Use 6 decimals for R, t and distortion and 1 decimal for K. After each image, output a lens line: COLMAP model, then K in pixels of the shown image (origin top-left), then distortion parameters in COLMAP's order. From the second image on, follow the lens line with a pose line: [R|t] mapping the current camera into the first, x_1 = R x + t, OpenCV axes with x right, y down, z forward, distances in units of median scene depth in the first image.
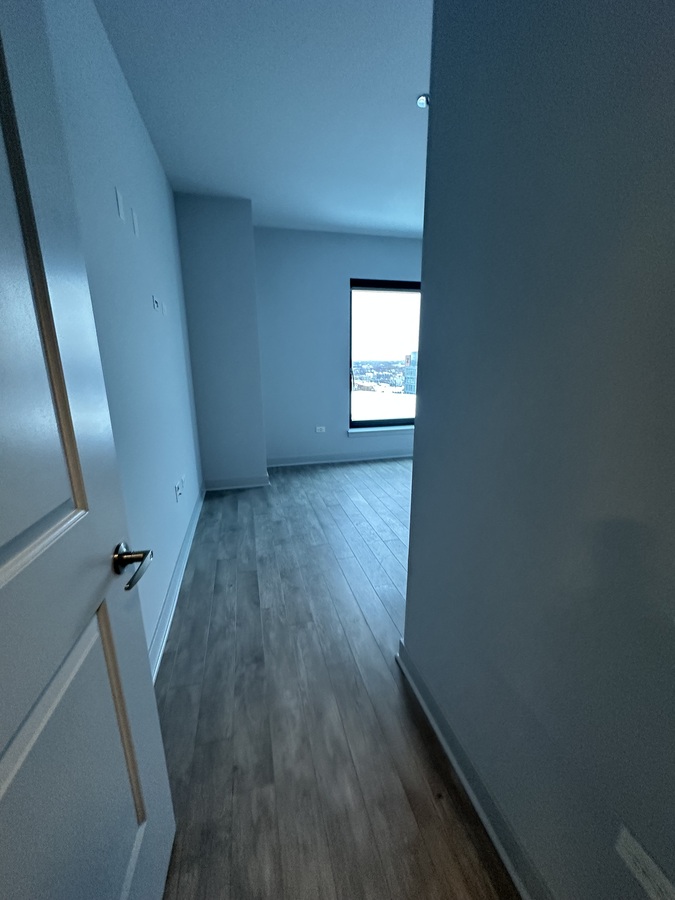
lens RADIAL K [[358.2, 0, 337.3], [0, 358.2, 444.6], [0, 0, 1]] dist [-0.003470, 0.000936]
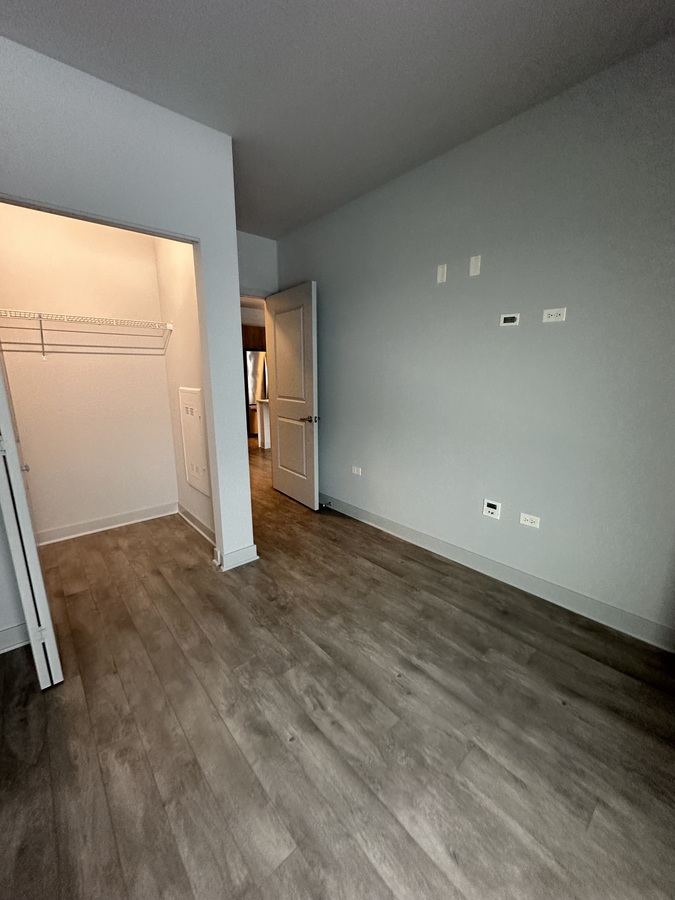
lens RADIAL K [[358.2, 0, 340.4], [0, 358.2, 451.8], [0, 0, 1]] dist [-0.003470, 0.000936]
pose [[-0.891695, 0.104561, -0.440394, 0.259471], [-0.099483, 0.903890, 0.416036, -0.289461], [0.441569, 0.414789, -0.795593, 1.176170]]
